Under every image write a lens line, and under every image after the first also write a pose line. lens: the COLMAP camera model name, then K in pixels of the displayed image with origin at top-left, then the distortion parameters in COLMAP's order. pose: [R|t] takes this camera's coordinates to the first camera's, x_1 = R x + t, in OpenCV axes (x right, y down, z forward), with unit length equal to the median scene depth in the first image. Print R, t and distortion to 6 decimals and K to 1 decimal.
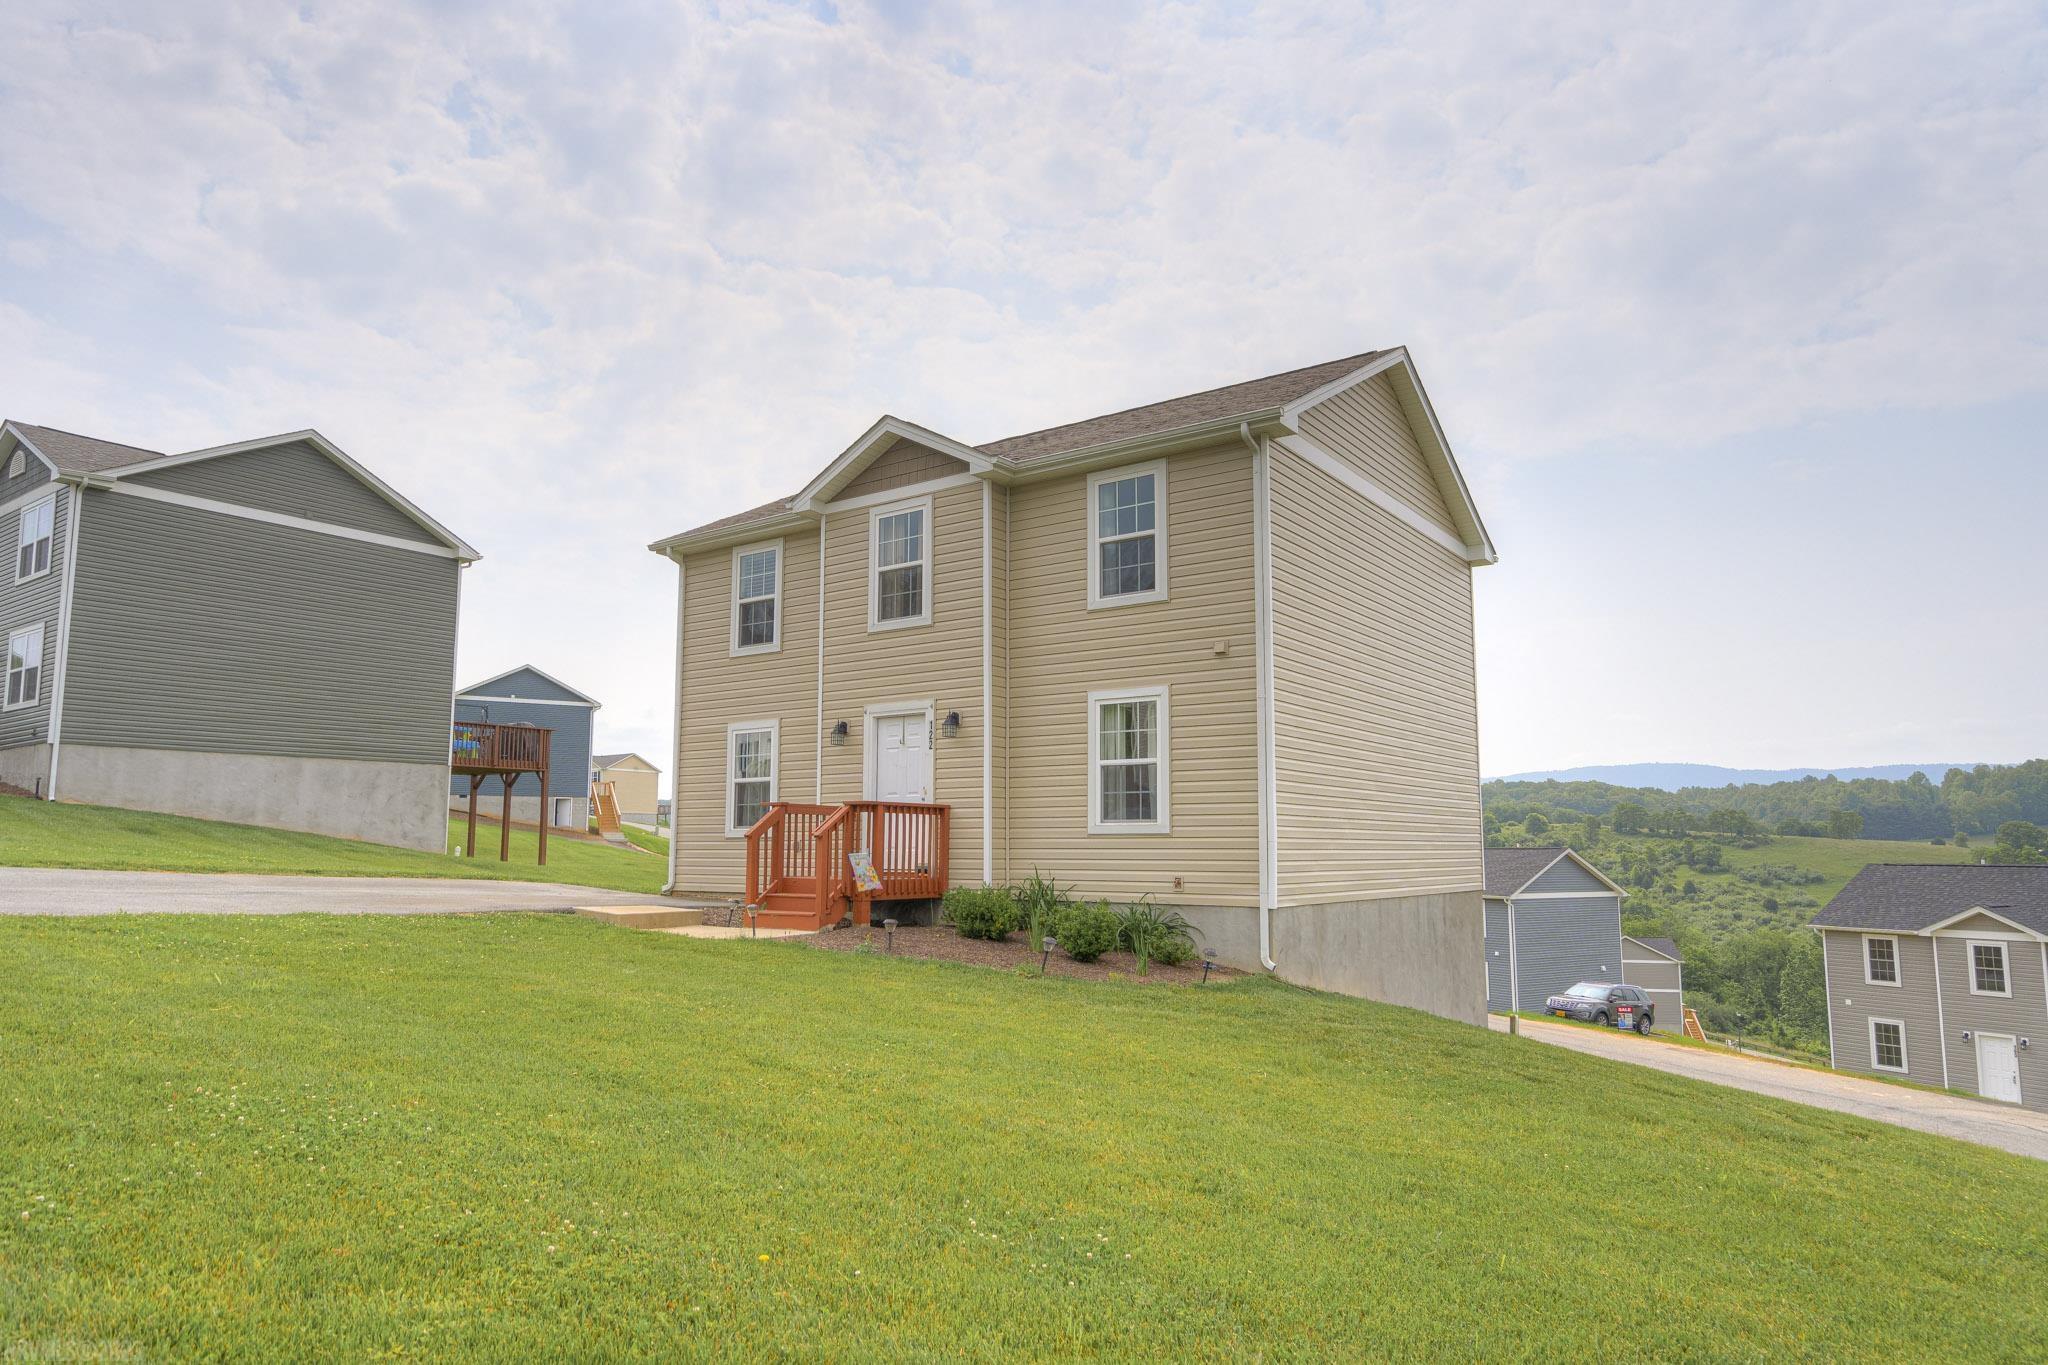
lens RADIAL K [[1236.3, 0, 973.7], [0, 1236.3, 690.2], [0, 0, 1]] dist [0.046190, 0.003737]
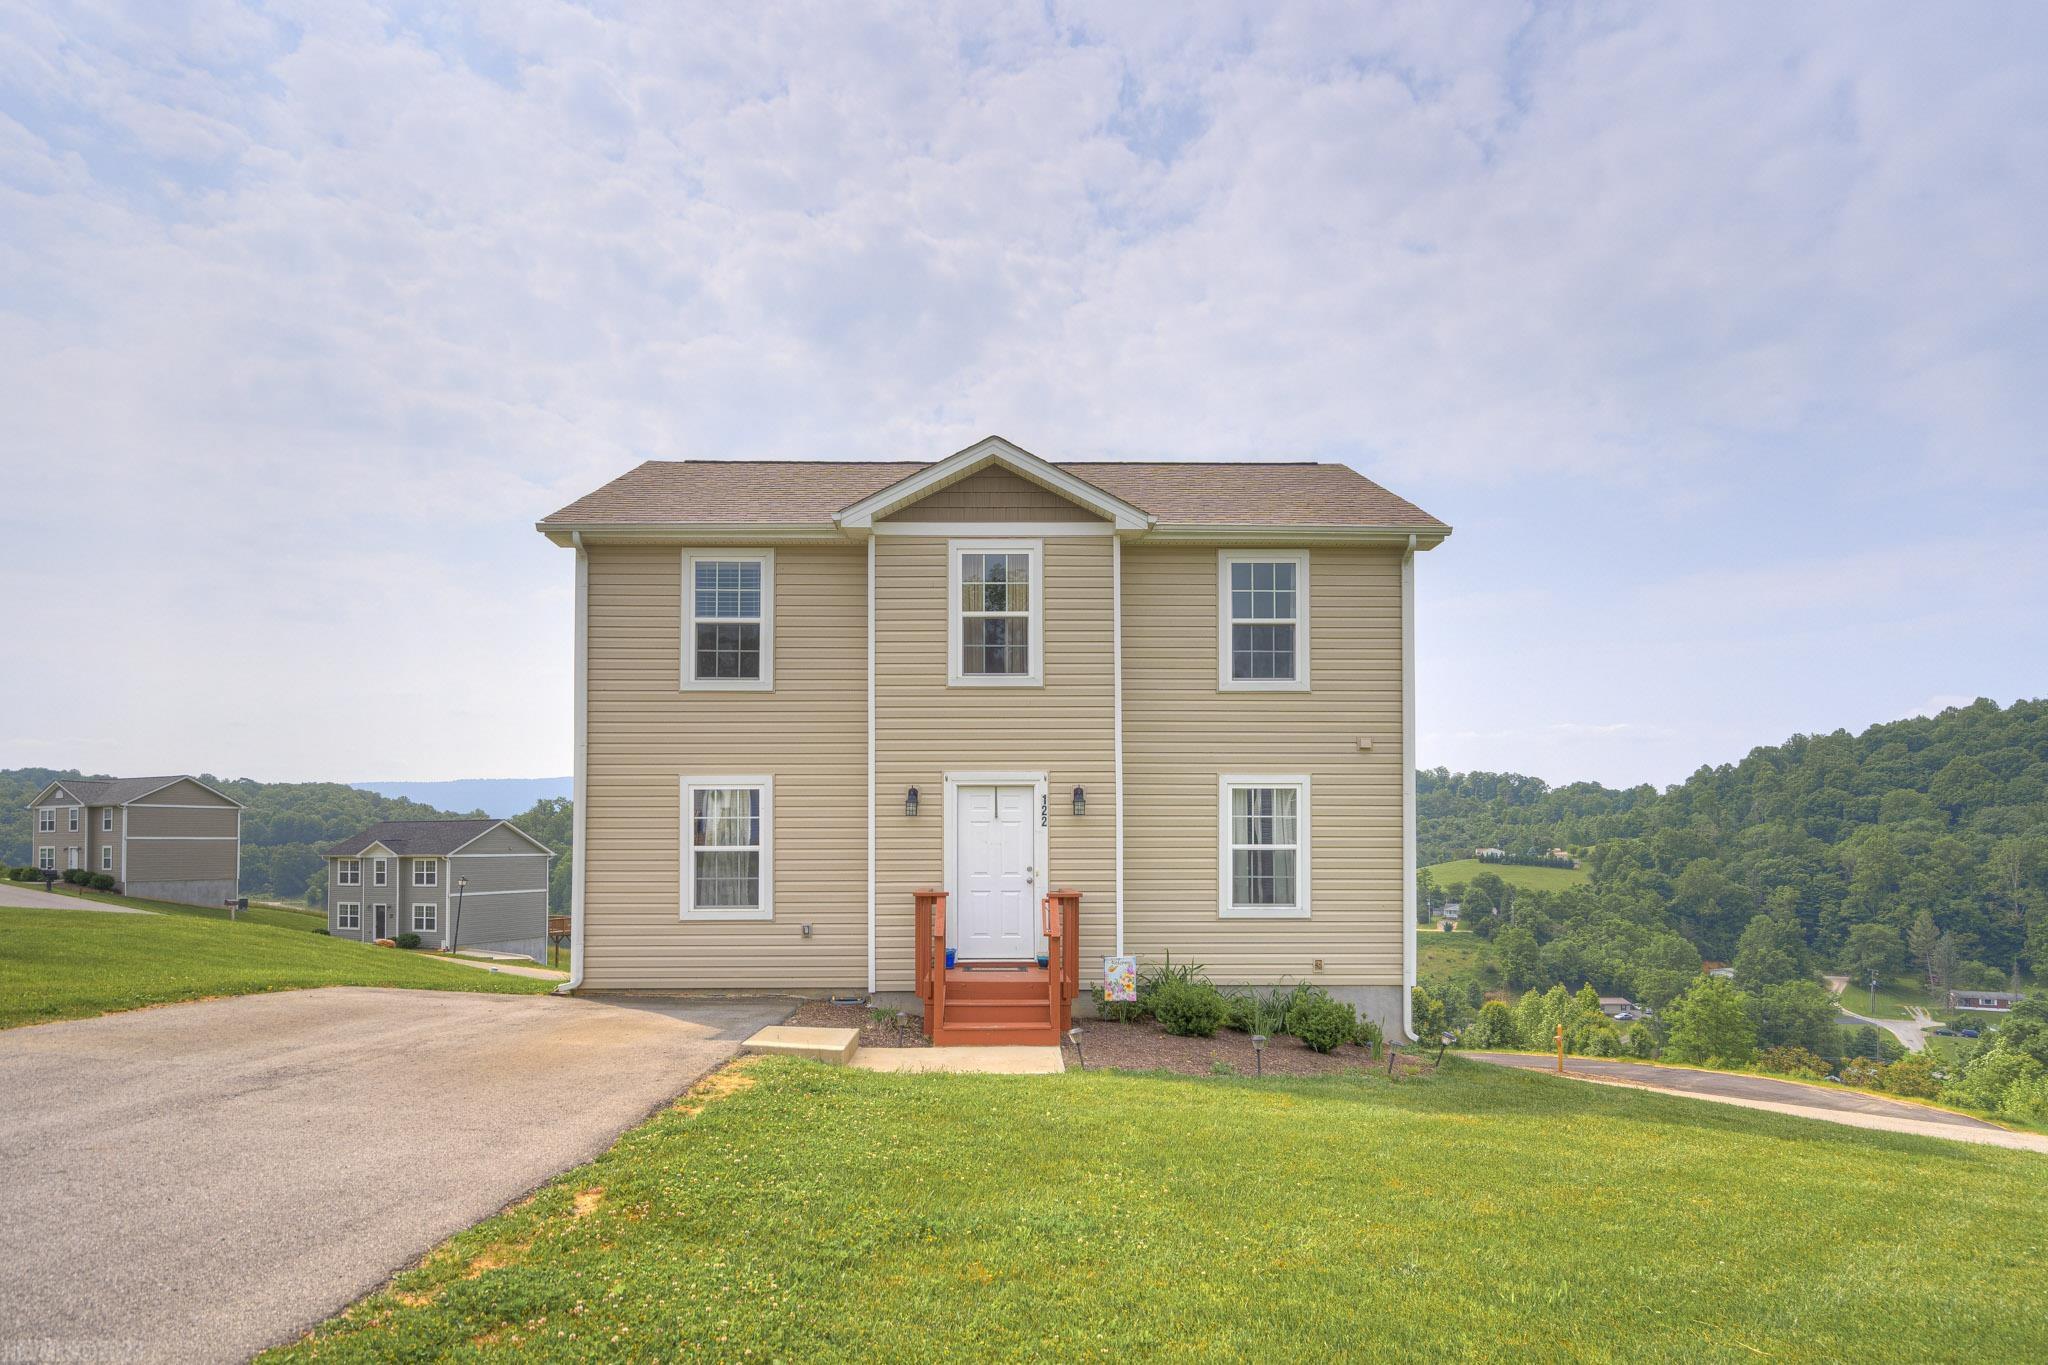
lens RADIAL K [[1218.7, 0, 993.6], [0, 1218.7, 802.0], [0, 0, 1]] dist [0.012086, -0.002066]
pose [[0.796447, 0.019412, 0.604397, -0.578585], [-0.073832, 0.995129, 0.065331, -0.024539], [-0.600184, -0.096656, 0.794000, 0.302846]]
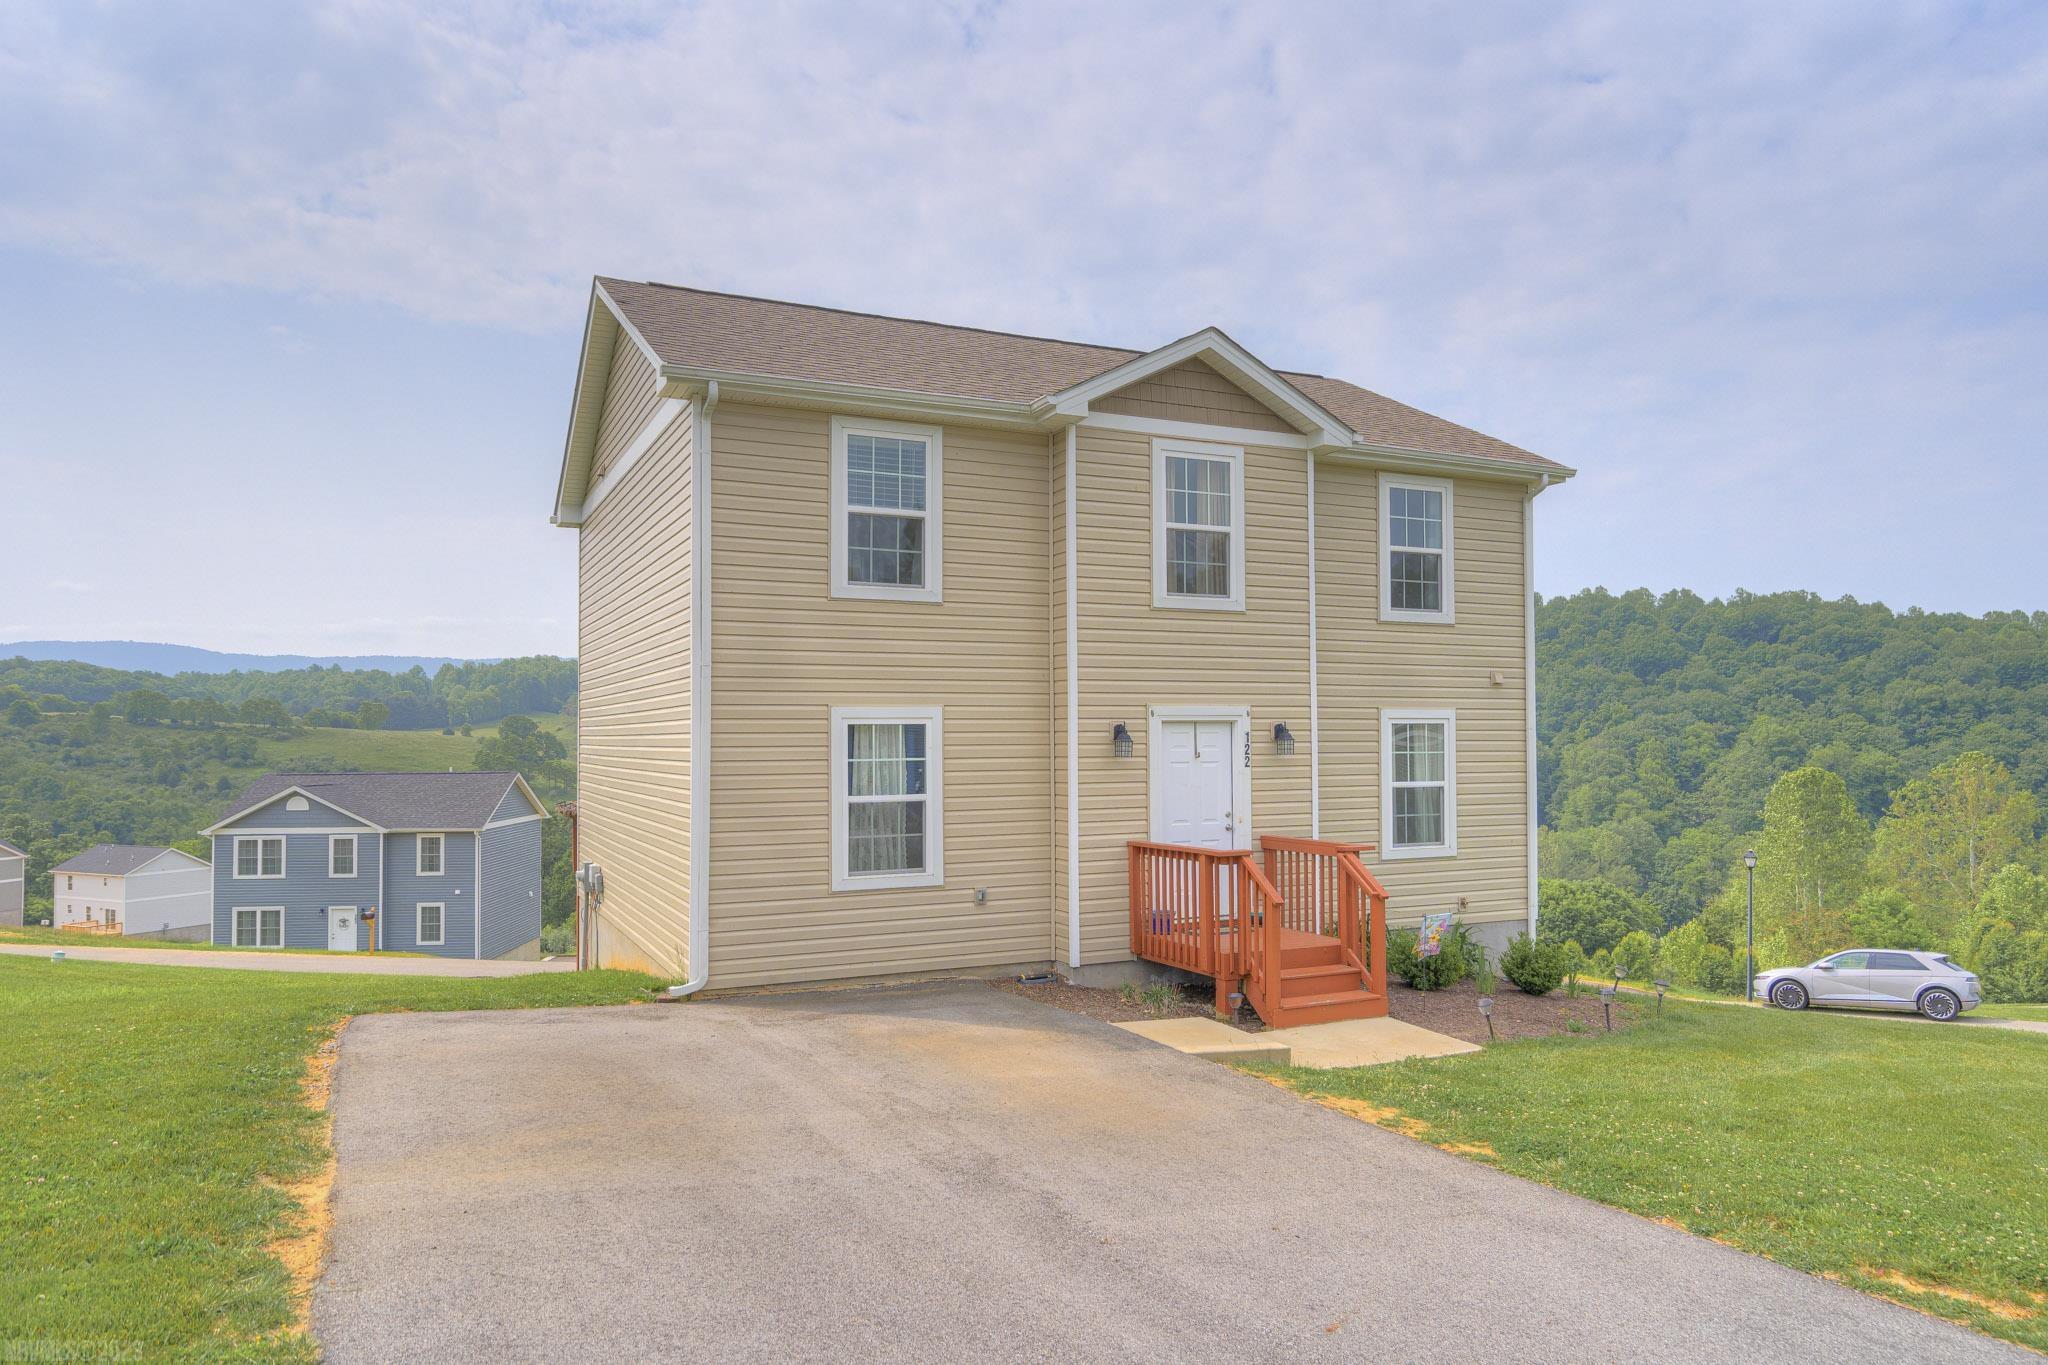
lens RADIAL K [[1335.0, 0, 1037.0], [0, 1335.0, 685.3], [0, 0, 1]] dist [0.012889, 0.003386]
pose [[0.463671, 0.029585, 0.885514, -0.841314], [-0.106073, 0.994108, 0.022328, -0.010180], [-0.879635, -0.104282, 0.464077, 0.690319]]
